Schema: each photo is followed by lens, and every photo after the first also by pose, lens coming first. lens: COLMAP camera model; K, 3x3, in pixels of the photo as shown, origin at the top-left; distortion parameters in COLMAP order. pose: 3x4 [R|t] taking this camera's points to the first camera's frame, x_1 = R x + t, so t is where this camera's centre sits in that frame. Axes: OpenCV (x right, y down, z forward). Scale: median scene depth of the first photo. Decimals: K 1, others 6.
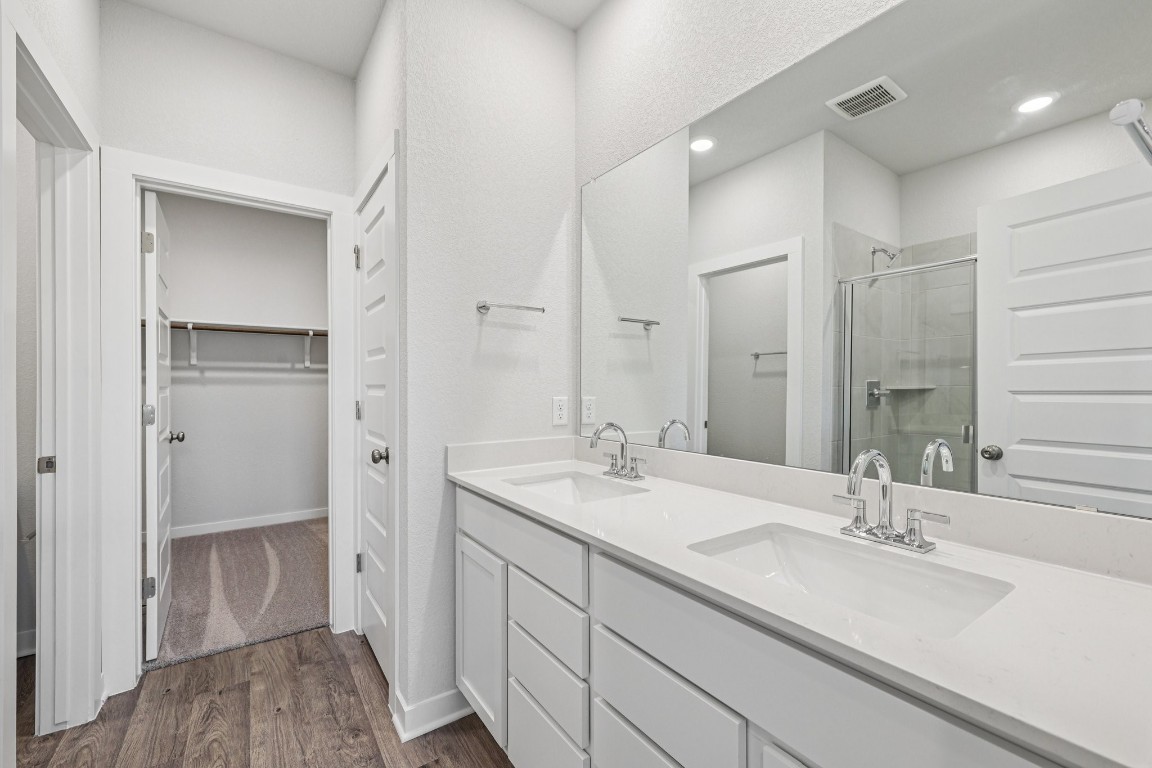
lens RADIAL K [[480.0, 0, 573.2], [0, 480.0, 390.8], [0, 0, 1]] dist [-0.002253, 0.001254]
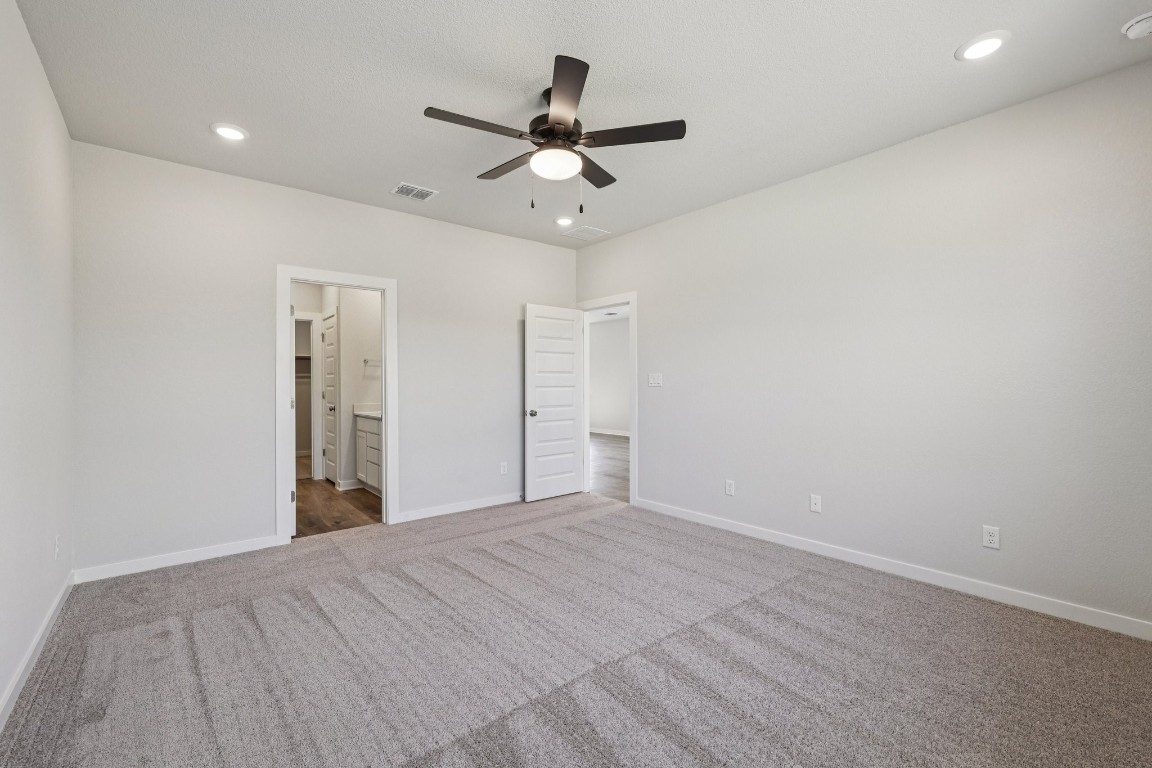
lens RADIAL K [[480.0, 0, 575.9], [0, 480.0, 386.5], [0, 0, 1]] dist [-0.002253, 0.001254]
pose [[0.995977, -0.004928, 0.089476, 0.183711], [0.004858, 0.999988, 0.001001, -0.000448], [-0.089480, -0.000563, 0.995988, -0.459961]]
